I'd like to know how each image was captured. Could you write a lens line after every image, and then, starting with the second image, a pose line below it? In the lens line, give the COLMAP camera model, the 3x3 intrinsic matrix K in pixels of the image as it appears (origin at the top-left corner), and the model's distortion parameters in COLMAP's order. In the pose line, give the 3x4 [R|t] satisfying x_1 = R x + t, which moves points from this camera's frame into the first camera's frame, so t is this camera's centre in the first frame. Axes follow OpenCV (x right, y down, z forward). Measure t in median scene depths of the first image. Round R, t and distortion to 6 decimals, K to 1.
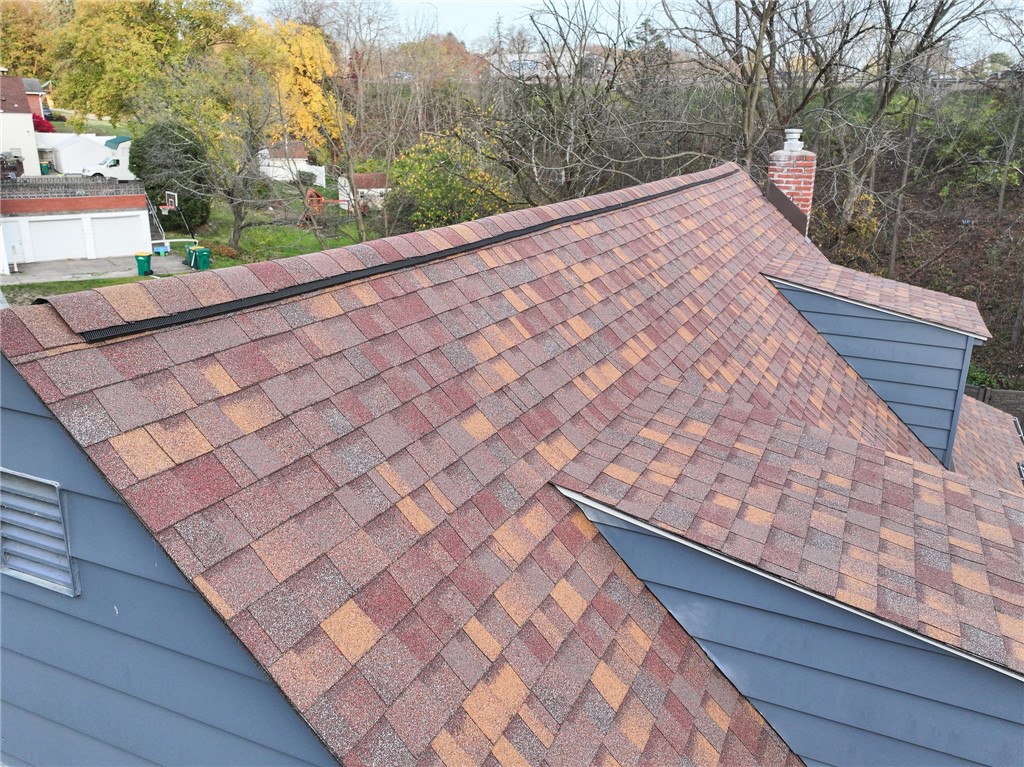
lens RADIAL K [[826.1, 0, 510.9], [0, 826.1, 386.6], [0, 0, 1]] dist [0.001038, 0.011799]
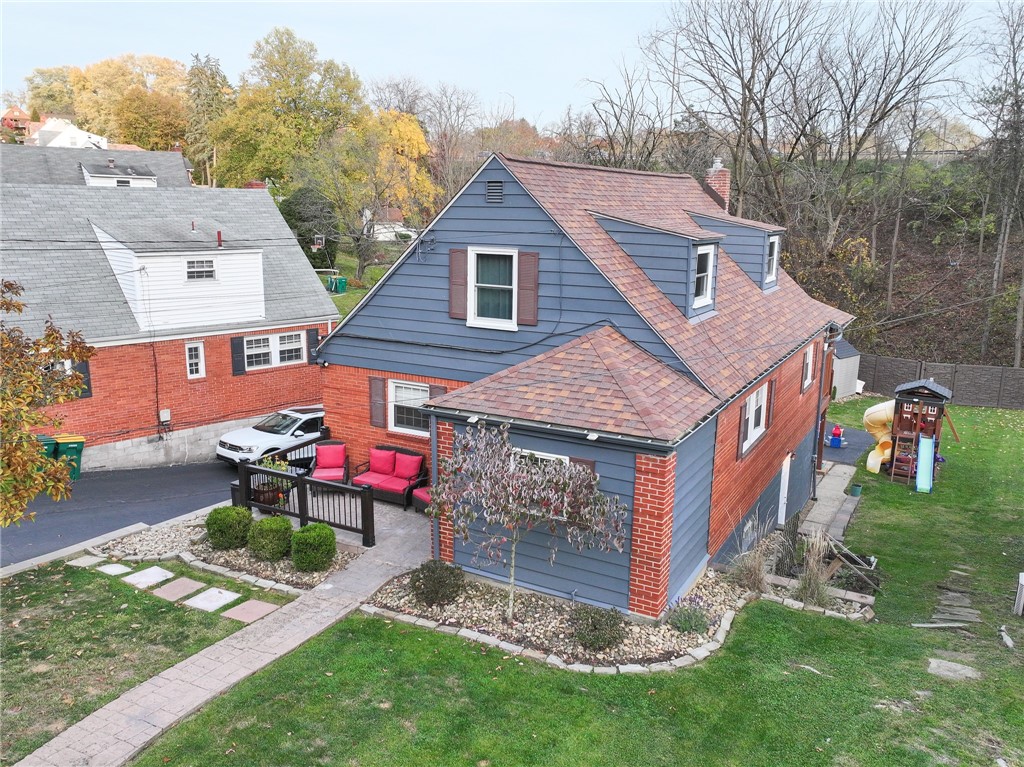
lens RADIAL K [[826.1, 0, 510.9], [0, 826.1, 386.6], [0, 0, 1]] dist [0.001038, 0.011799]
pose [[0.996846, 0.015752, -0.077777, 0.000653], [-0.022780, 0.995652, -0.090323, 0.085822], [0.076016, 0.091810, 0.992871, -0.193879]]
